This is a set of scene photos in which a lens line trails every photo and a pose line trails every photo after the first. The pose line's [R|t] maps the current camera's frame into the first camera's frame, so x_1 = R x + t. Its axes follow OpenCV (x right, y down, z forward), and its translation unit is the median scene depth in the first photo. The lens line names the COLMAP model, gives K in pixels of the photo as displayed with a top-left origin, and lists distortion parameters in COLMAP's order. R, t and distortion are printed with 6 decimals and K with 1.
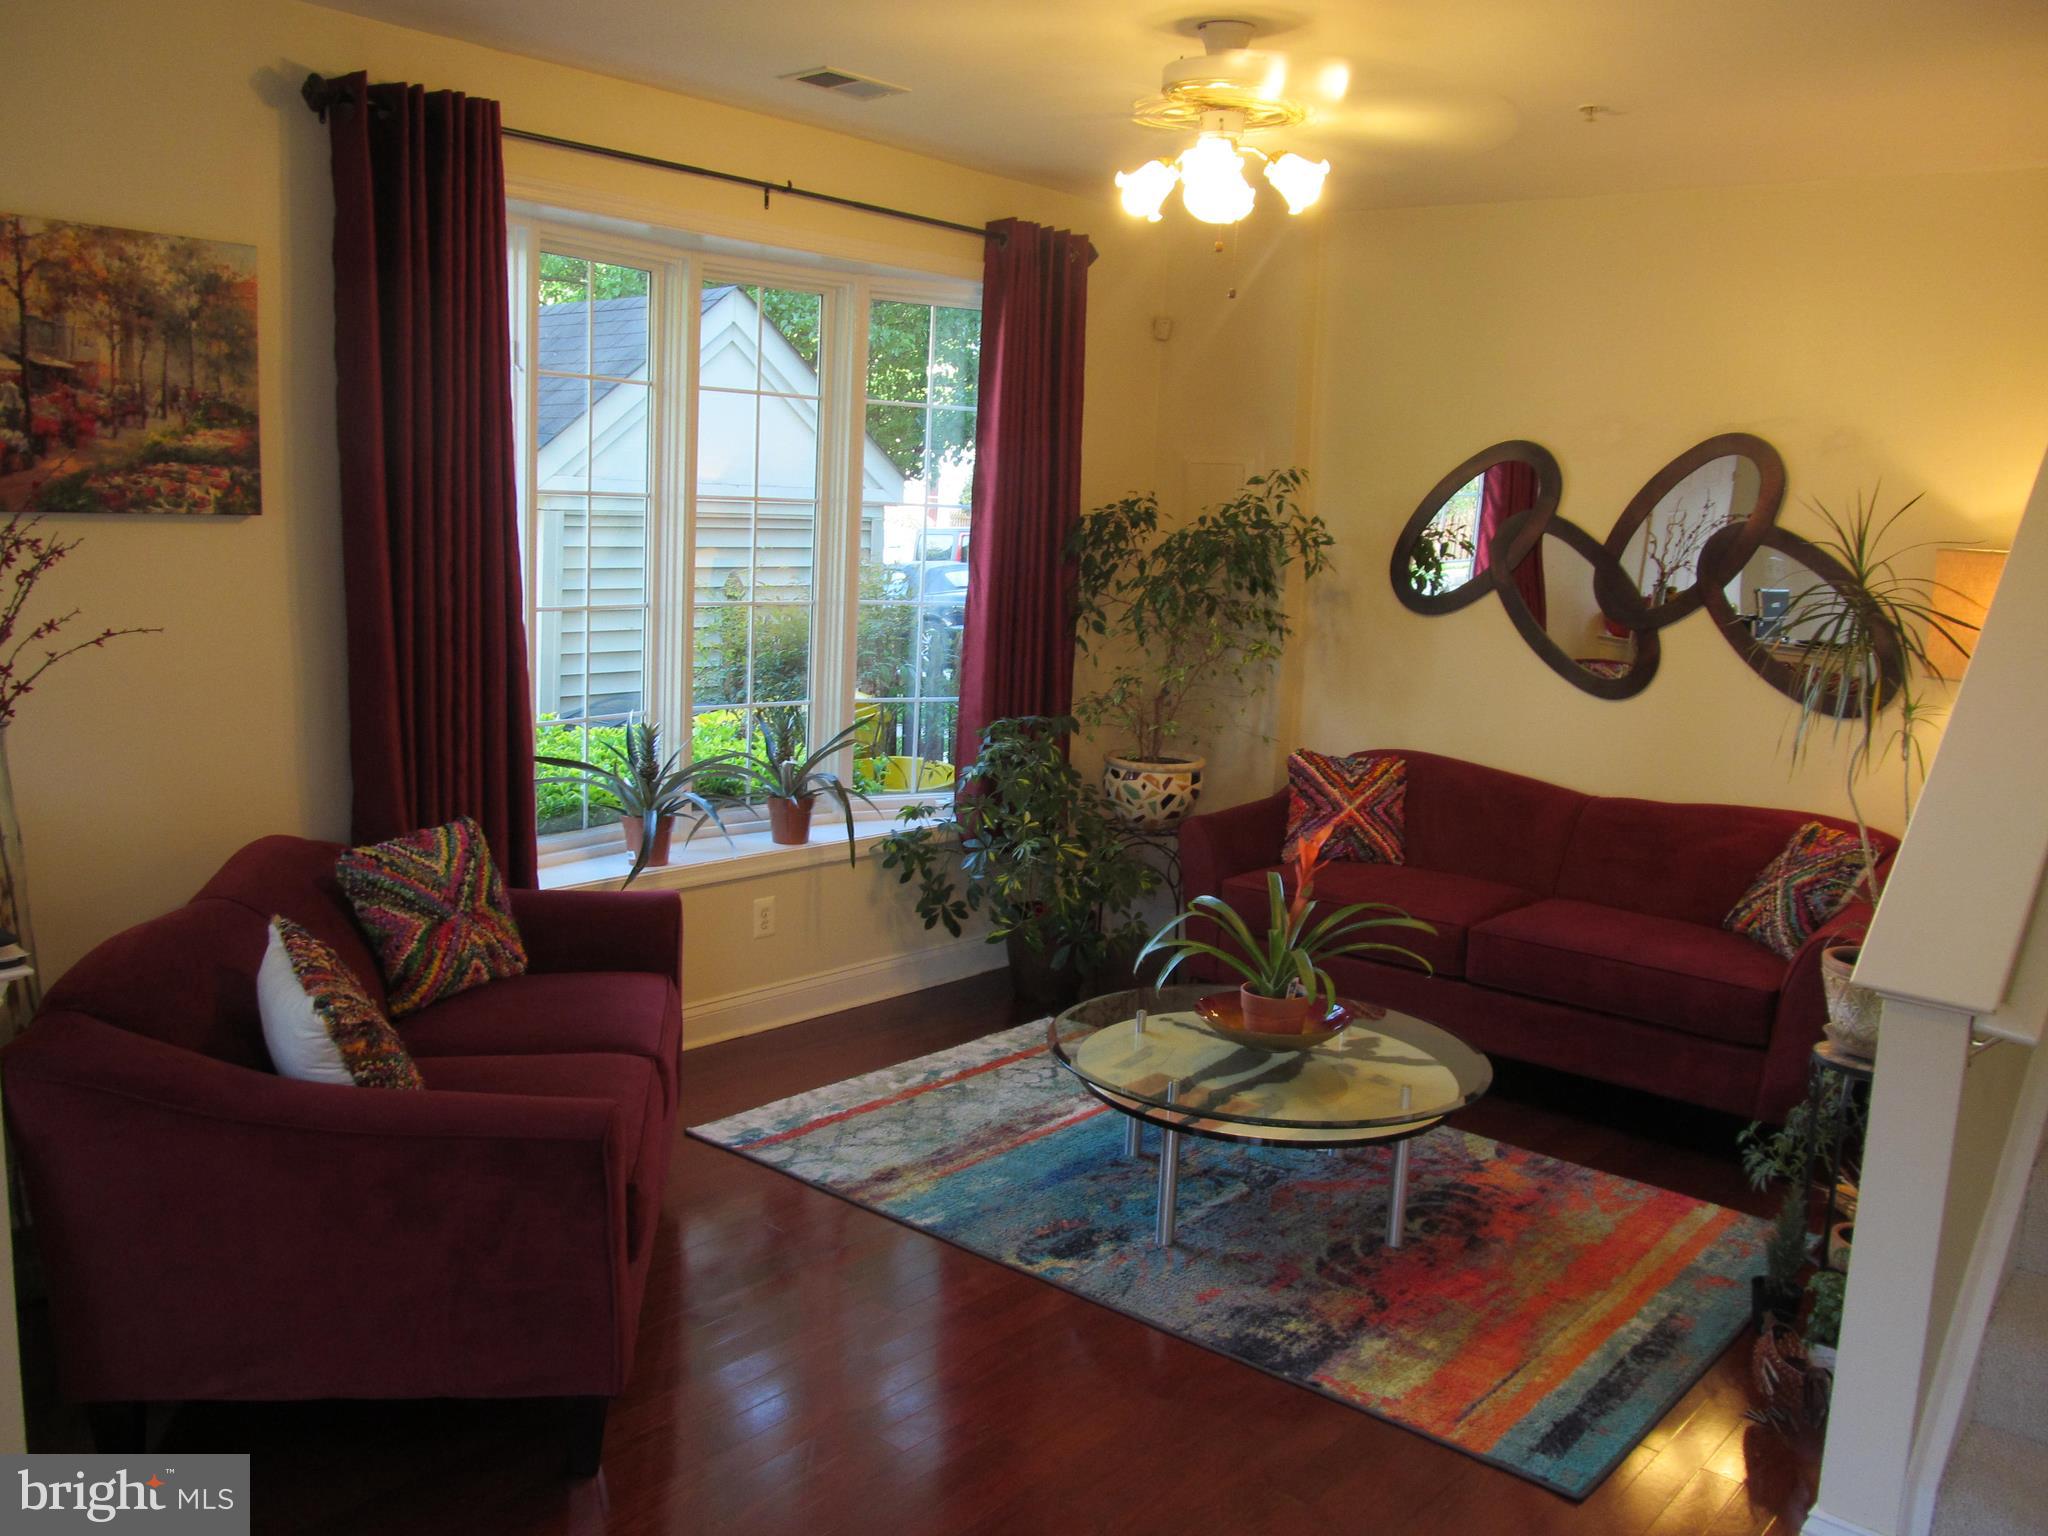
lens RADIAL K [[1709.5, 0, 1030.1], [0, 1709.5, 764.7], [0, 0, 1]] dist [-0.062291, 0.027958]
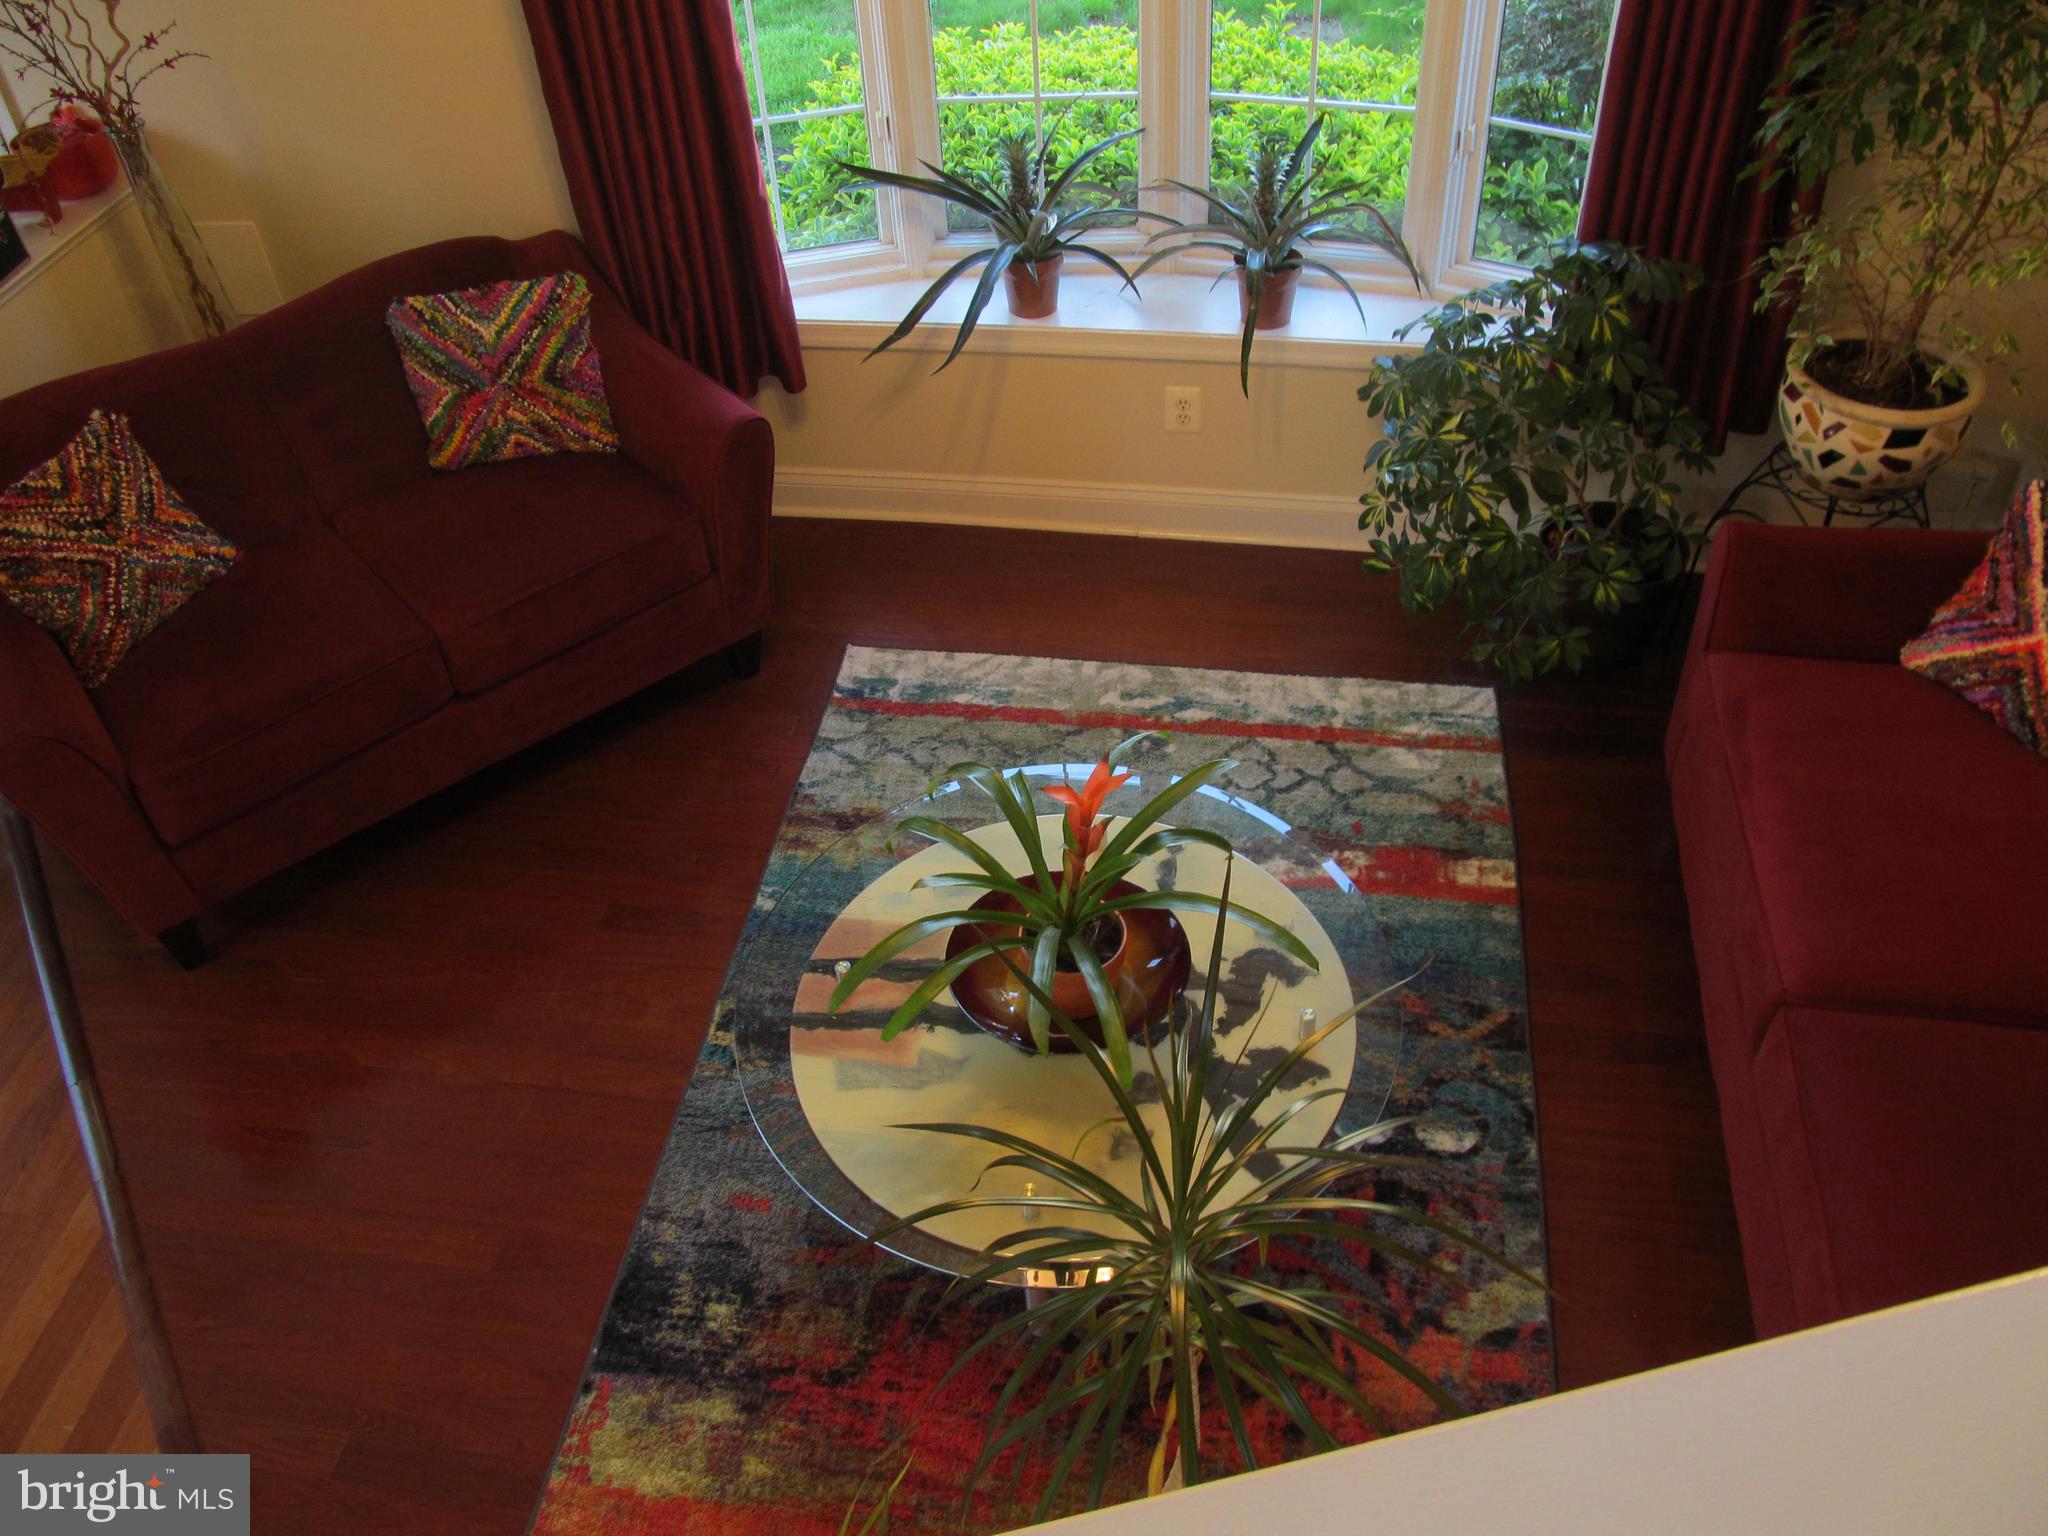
lens RADIAL K [[1709.5, 0, 1033.1], [0, 1709.5, 758.2], [0, 0, 1]] dist [-0.062291, 0.027958]
pose [[0.512836, 0.530136, -0.675245, 0.524366], [-0.062348, 0.807475, 0.586598, -0.293392], [0.856219, -0.258728, 0.447155, 0.700214]]
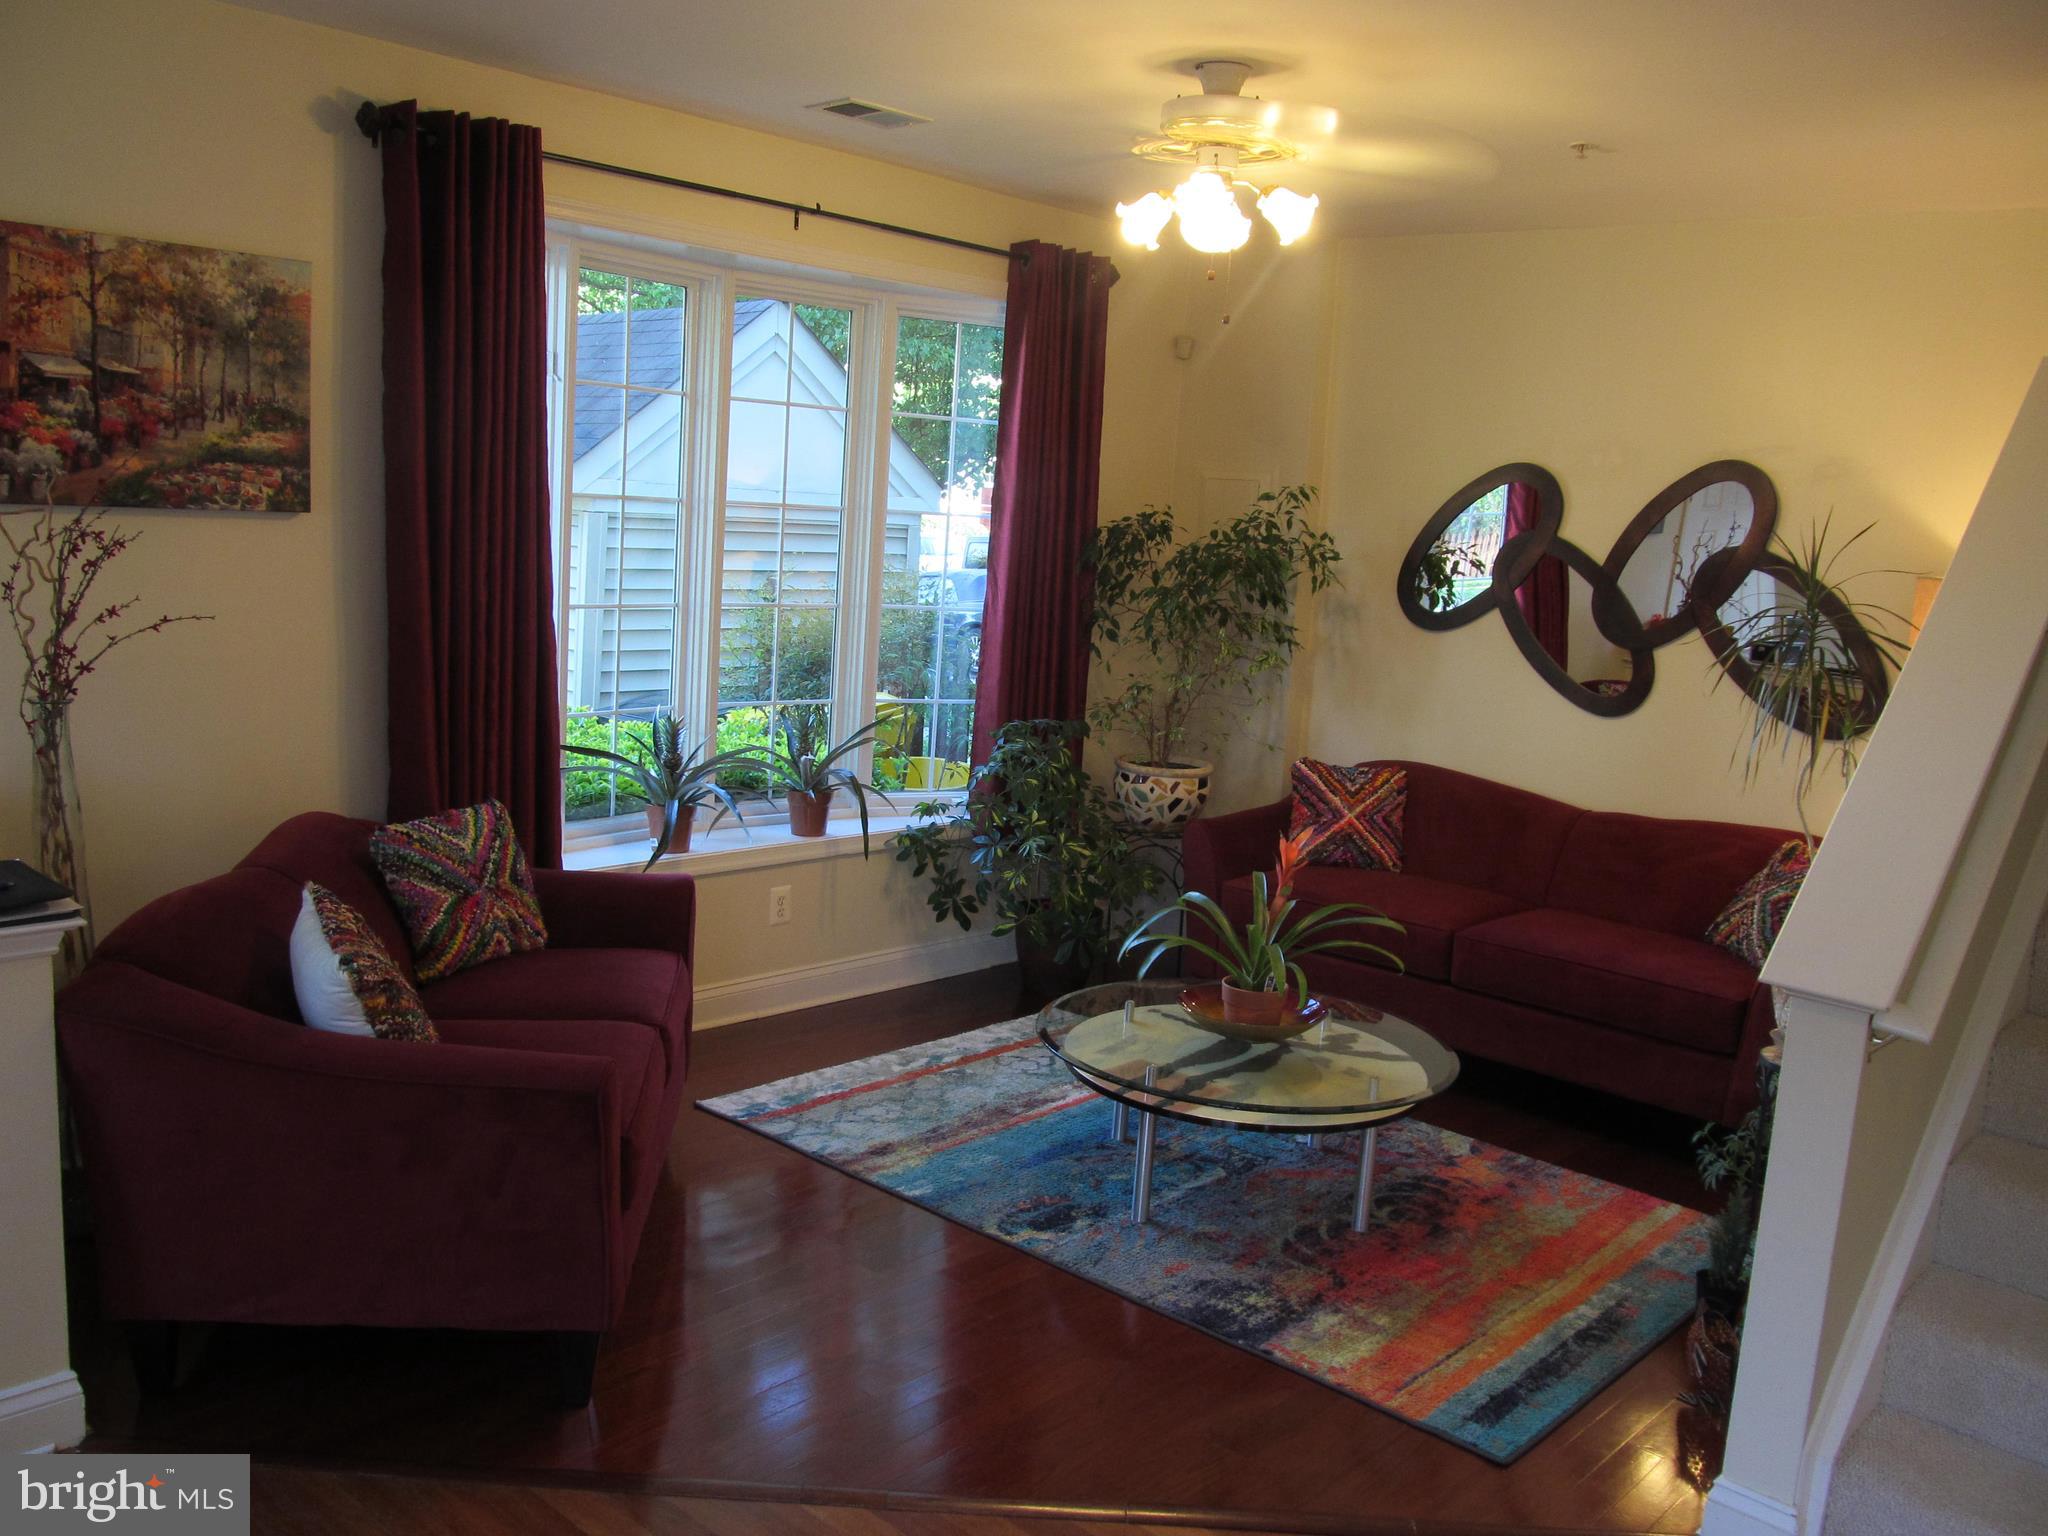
lens RADIAL K [[1709.5, 0, 1025.5], [0, 1709.5, 773.6], [0, 0, 1]] dist [-0.062291, 0.027958]
pose [[0.999119, 0.024440, -0.034106, 0.035167], [-0.024439, 0.999701, 0.000432, 0.005651], [0.034107, 0.000401, 0.999418, -0.051252]]
